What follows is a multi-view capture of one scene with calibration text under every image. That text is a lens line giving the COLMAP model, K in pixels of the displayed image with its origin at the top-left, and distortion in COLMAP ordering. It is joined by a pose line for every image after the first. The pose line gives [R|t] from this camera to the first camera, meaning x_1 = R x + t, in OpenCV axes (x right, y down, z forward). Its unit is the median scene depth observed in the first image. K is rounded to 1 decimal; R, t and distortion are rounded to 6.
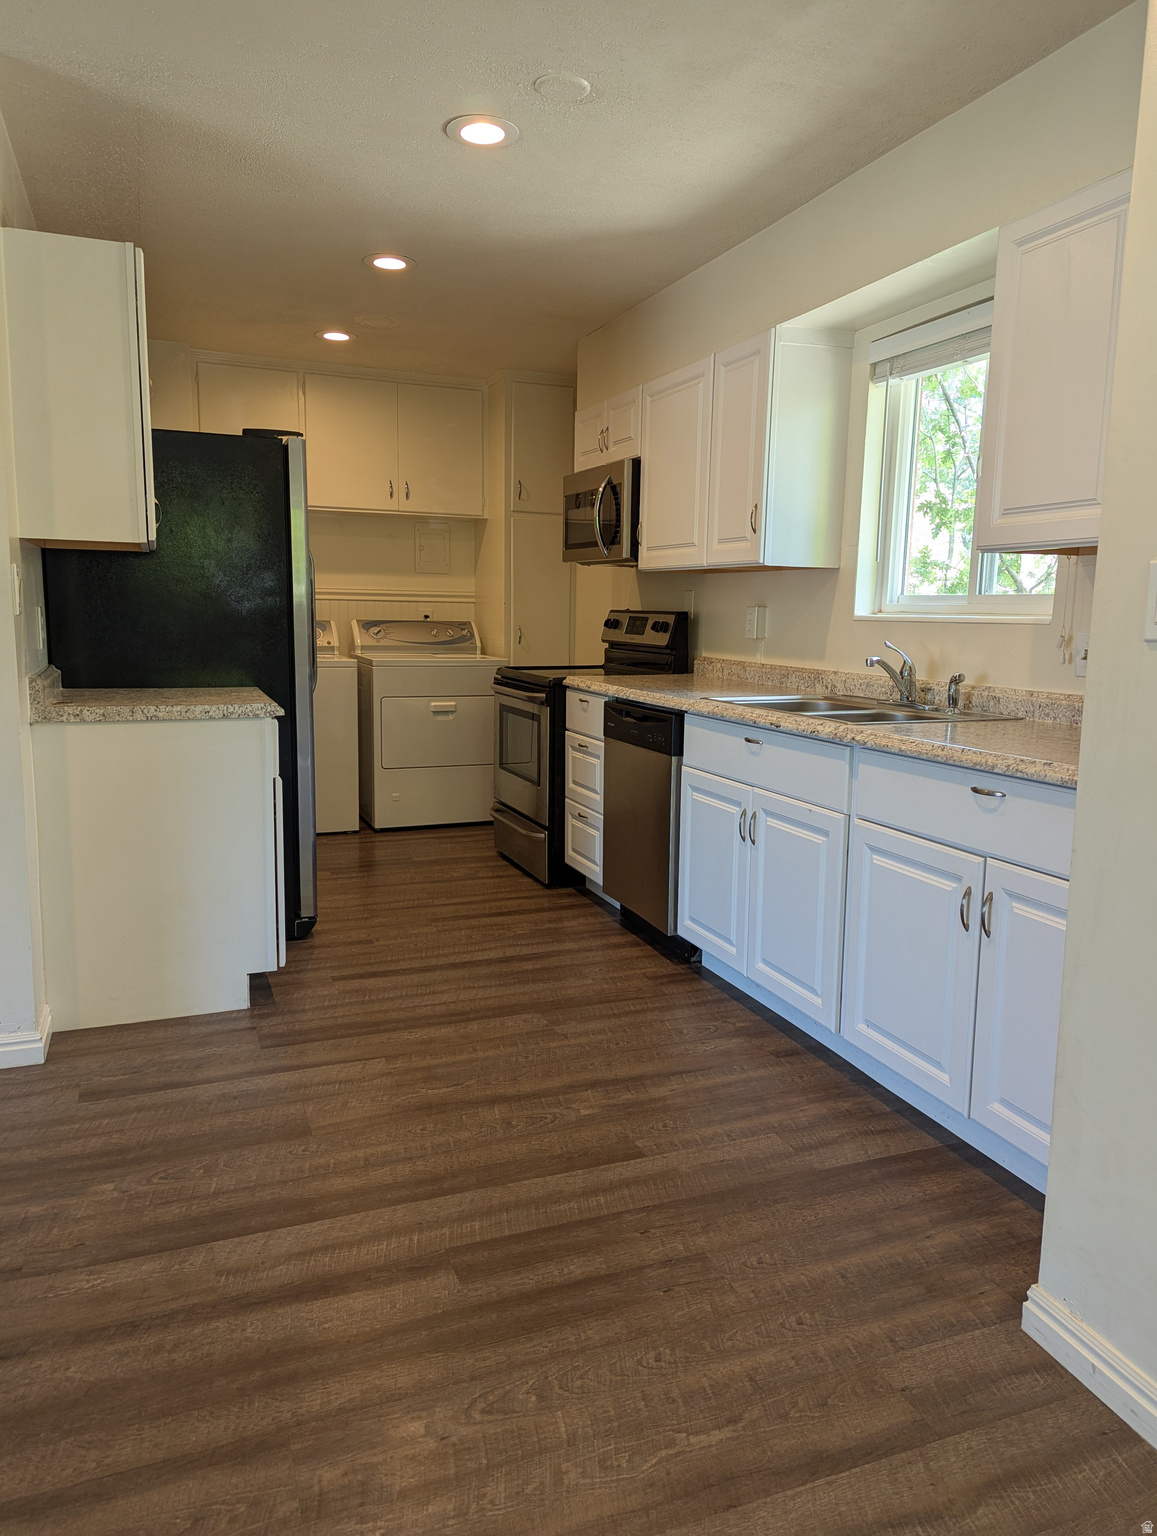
lens RADIAL K [[1085.3, 0, 581.7], [0, 1085.3, 768.7], [0, 0, 1]] dist [0.023246, -0.001953]
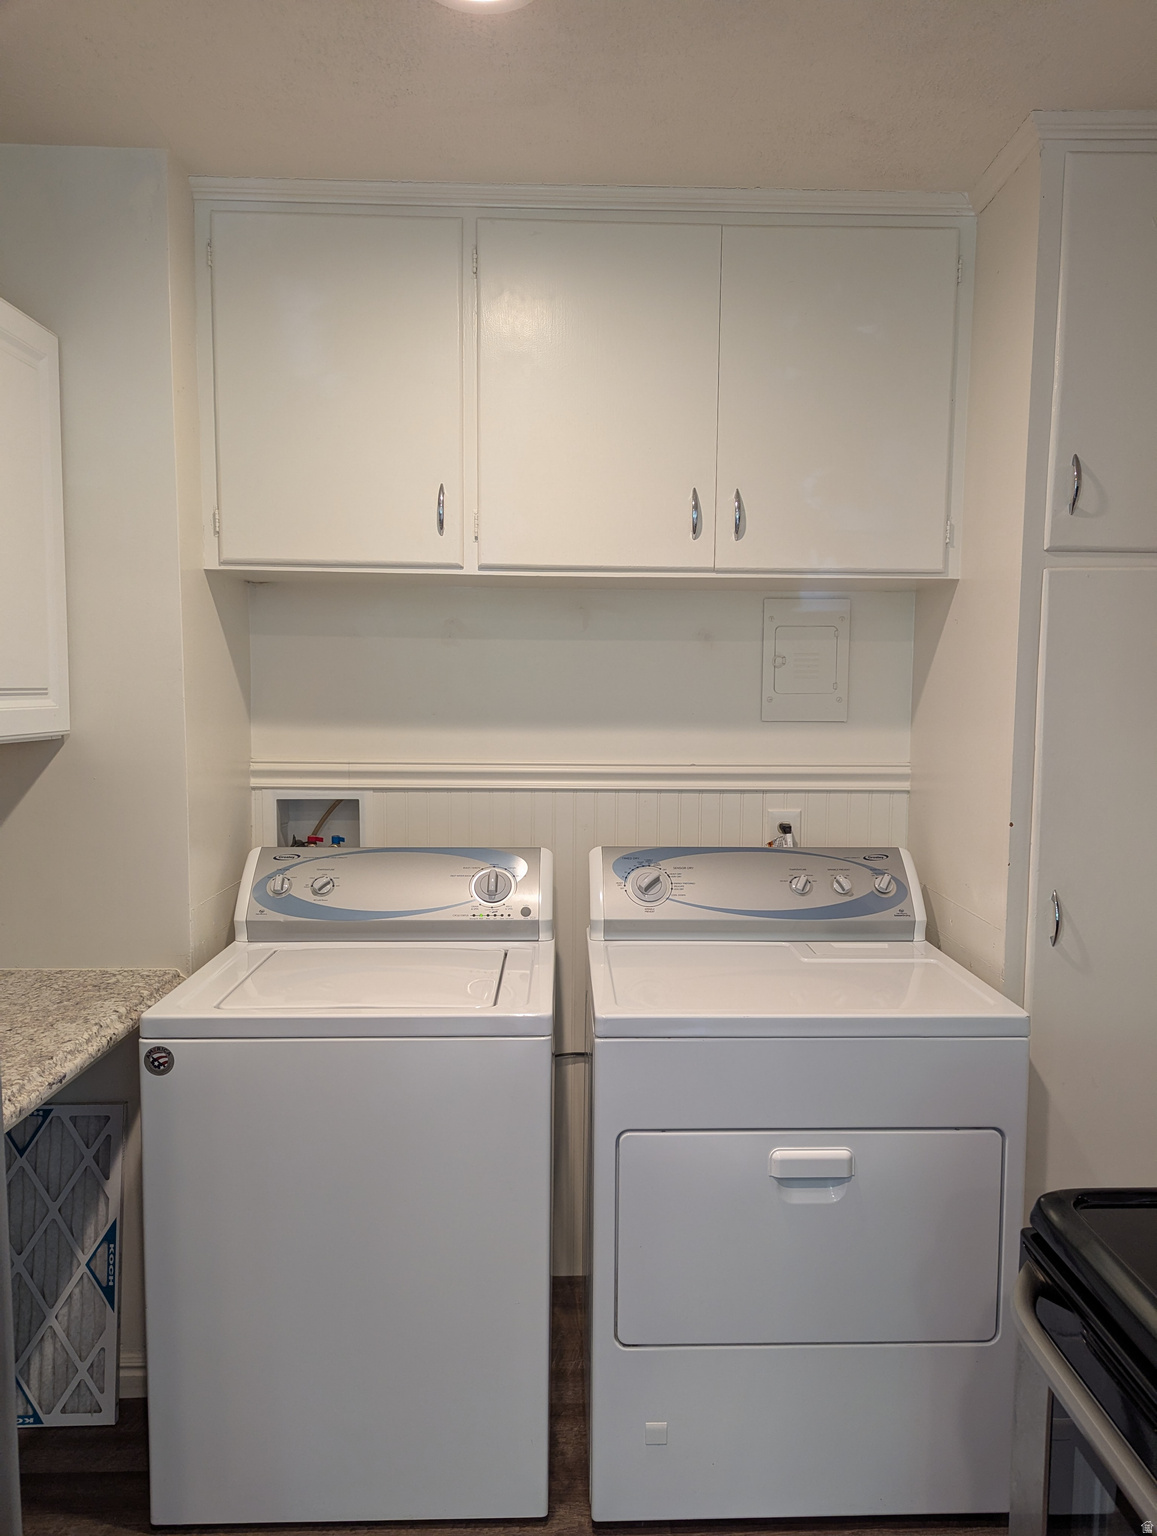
lens RADIAL K [[1085.3, 0, 587.5], [0, 1085.3, 805.1], [0, 0, 1]] dist [0.023246, -0.001953]
pose [[0.936749, 0.026523, -0.348995, -0.074270], [-0.041477, 0.998511, -0.035445, -0.137512], [0.347535, 0.047678, 0.936454, 0.623639]]
